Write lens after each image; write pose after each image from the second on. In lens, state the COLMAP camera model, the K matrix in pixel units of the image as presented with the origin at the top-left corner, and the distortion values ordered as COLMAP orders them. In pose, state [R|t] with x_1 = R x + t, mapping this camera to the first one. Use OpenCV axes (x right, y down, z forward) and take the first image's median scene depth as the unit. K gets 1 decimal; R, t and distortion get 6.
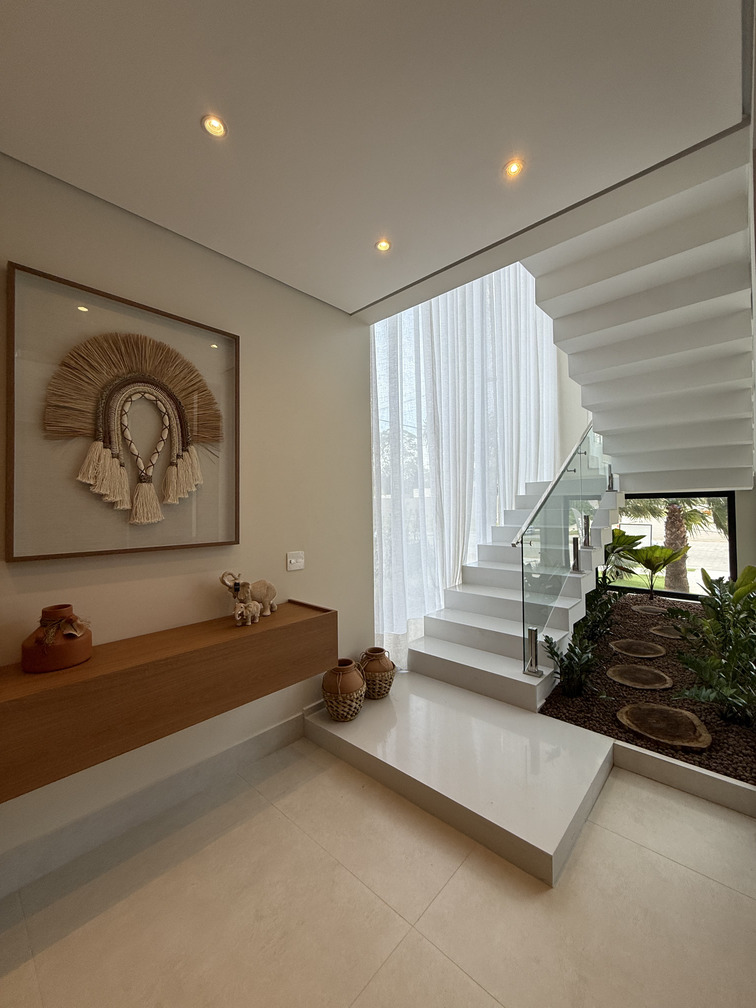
lens RADIAL K [[406.7, 0, 376.4], [0, 406.7, 498.7], [0, 0, 1]] dist [0.001289, 0.000069]
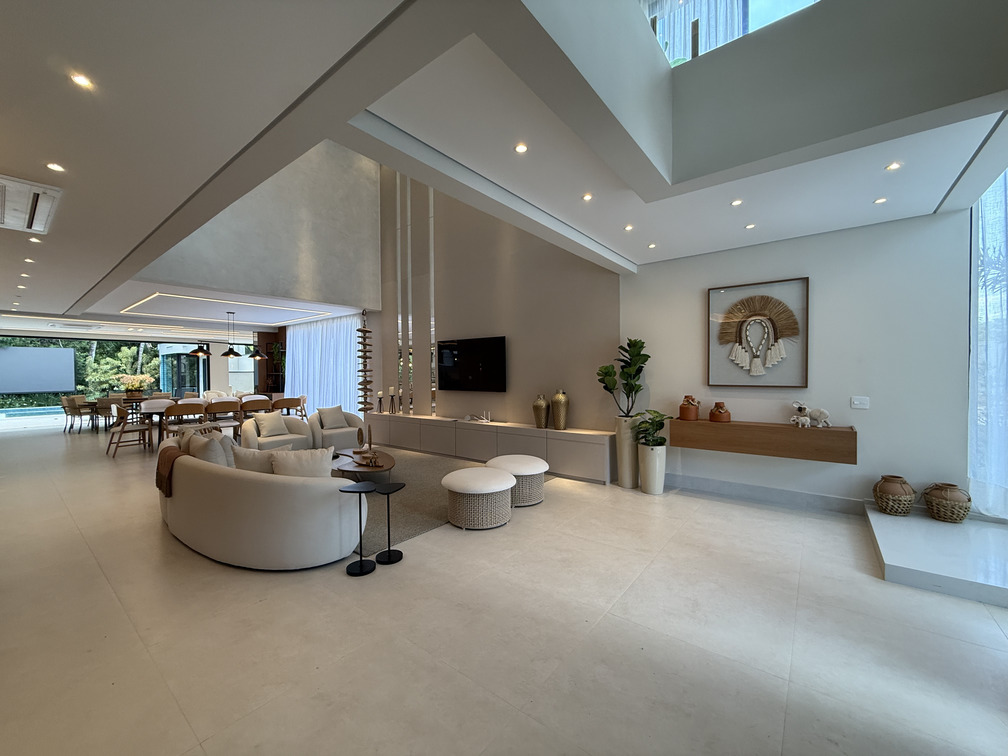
lens RADIAL K [[406.7, 0, 505.7], [0, 406.7, 375.0], [0, 0, 1]] dist [0.001289, 0.000069]
pose [[0.075587, 0.010546, -0.997083, 1.628459], [0.012850, 0.999851, 0.011550, 0.012751], [0.997056, -0.013686, 0.075440, -0.608958]]
